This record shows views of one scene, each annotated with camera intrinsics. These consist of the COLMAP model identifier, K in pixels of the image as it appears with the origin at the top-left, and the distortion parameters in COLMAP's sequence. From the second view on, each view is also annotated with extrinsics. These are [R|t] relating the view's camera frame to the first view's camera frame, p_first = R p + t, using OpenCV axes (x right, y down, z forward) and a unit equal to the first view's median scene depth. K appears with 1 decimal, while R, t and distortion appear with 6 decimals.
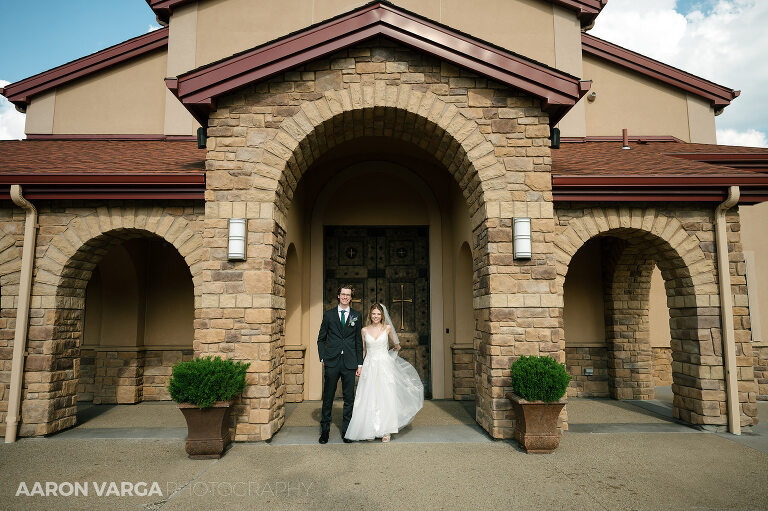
lens RADIAL K [[517.1, 0, 384.0], [0, 517.1, 255.5], [0, 0, 1]] dist [-0.000048, 0.000017]
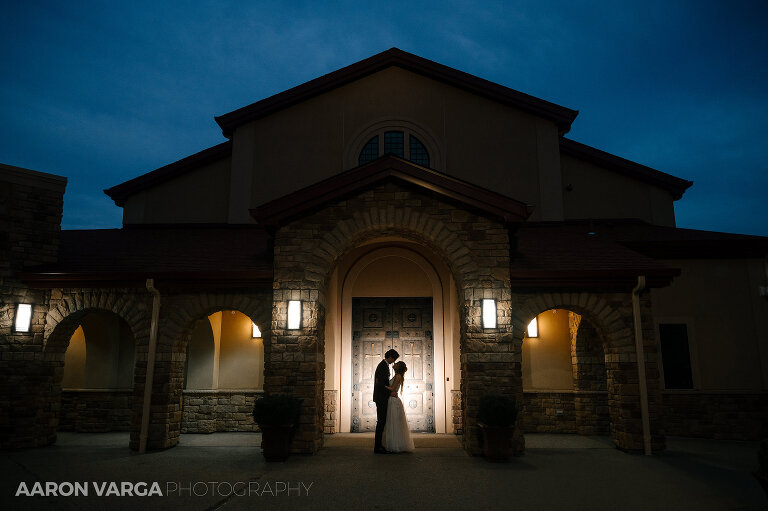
lens RADIAL K [[562.5, 0, 379.3], [0, 562.5, 256.9], [0, 0, 1]] dist [-0.002789, 0.000466]
pose [[0.997953, -0.007526, -0.063500, 0.060479], [0.002637, 0.997048, -0.076730, -0.070462], [0.063890, 0.076405, 0.995028, -0.580177]]
